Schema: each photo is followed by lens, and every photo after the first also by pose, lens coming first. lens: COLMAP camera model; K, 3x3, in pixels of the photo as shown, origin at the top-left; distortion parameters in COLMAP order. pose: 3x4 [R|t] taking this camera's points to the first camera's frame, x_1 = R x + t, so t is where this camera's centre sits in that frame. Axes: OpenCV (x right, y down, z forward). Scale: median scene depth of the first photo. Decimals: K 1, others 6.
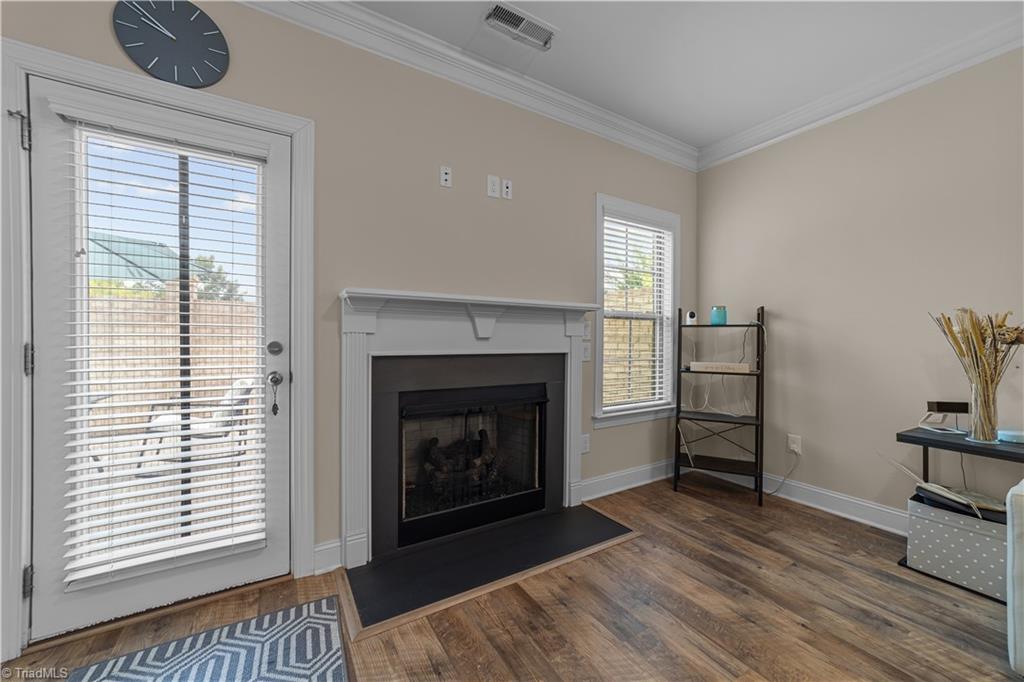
lens RADIAL K [[392.4, 0, 509.2], [0, 392.4, 338.4], [0, 0, 1]] dist [-0.017549, 0.008459]
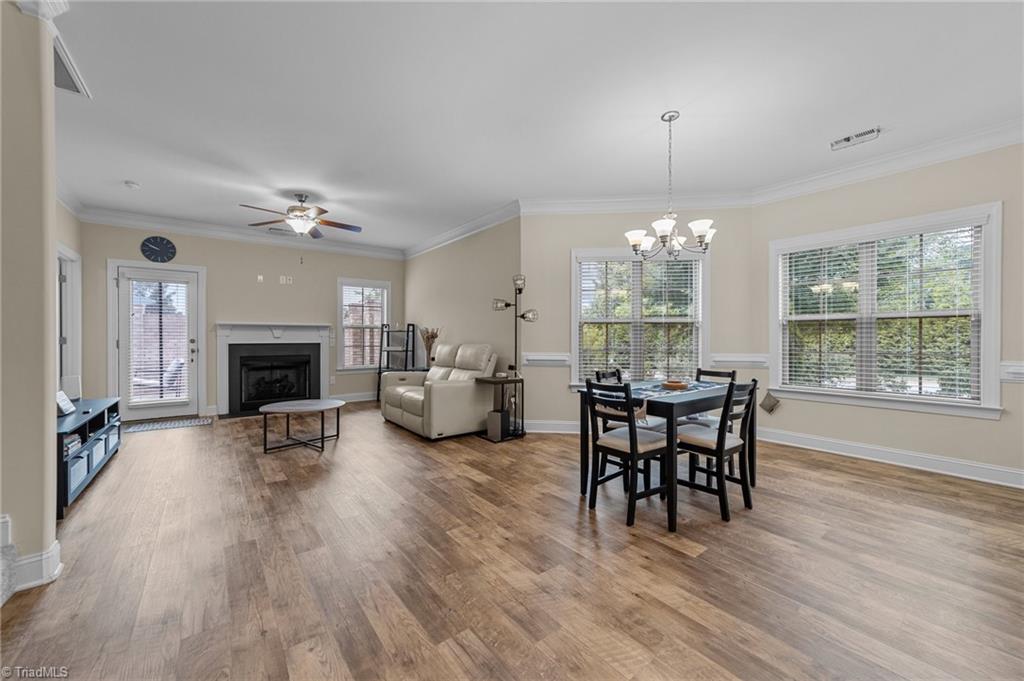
lens RADIAL K [[392.4, 0, 509.2], [0, 392.4, 337.9], [0, 0, 1]] dist [-0.017549, 0.008459]
pose [[0.993585, -0.011055, 0.112544, 1.238181], [0.011570, 0.999925, -0.003928, 0.031905], [-0.112492, 0.005205, 0.993639, -1.878674]]
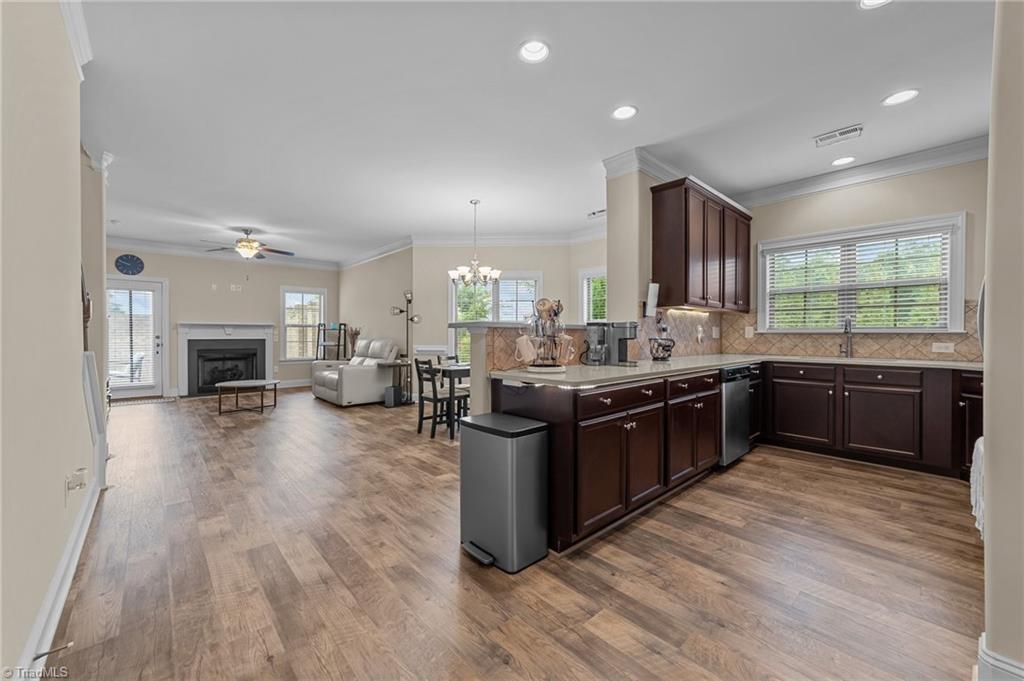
lens RADIAL K [[399.3, 0, 510.9], [0, 399.3, 335.8], [0, 0, 1]] dist [-0.017557, 0.009211]
pose [[0.980971, -0.010920, 0.193846, 1.674034], [0.011358, 0.999935, -0.001149, 0.043099], [-0.193821, 0.003329, 0.981031, -2.847140]]
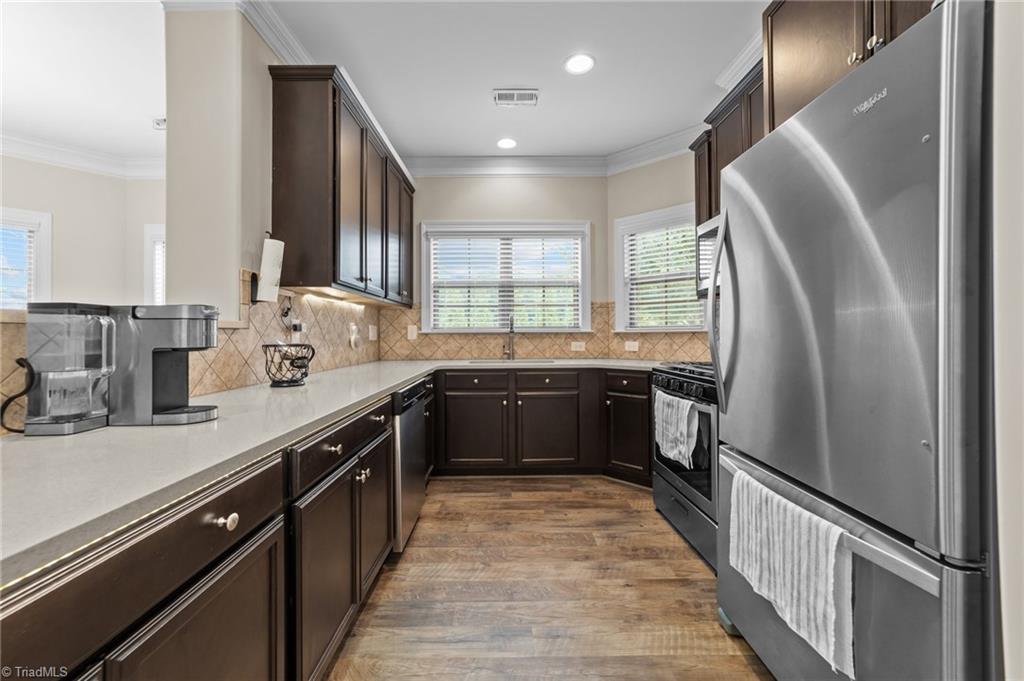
lens RADIAL K [[402.4, 0, 511.6], [0, 402.4, 330.5], [0, 0, 1]] dist [-0.024321, 0.009137]
pose [[0.510455, -0.007219, 0.859874, 2.067449], [0.018530, 0.999825, -0.002607, 0.040916], [-0.859705, 0.017264, 0.510499, -2.267800]]
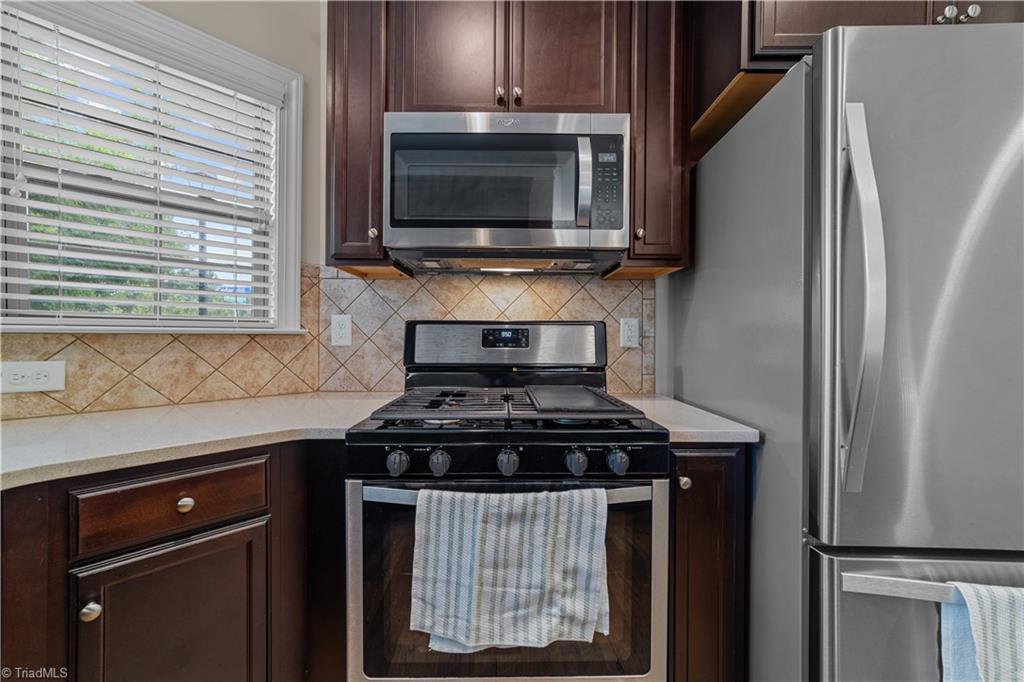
lens RADIAL K [[402.1, 0, 507.7], [0, 402.1, 336.7], [0, 0, 1]] dist [0.000975, 0.000228]
pose [[-0.858521, -0.015126, 0.512555, 2.908569], [-0.011569, 0.999882, 0.010131, 0.047025], [-0.512648, 0.002768, -0.858594, -1.740412]]
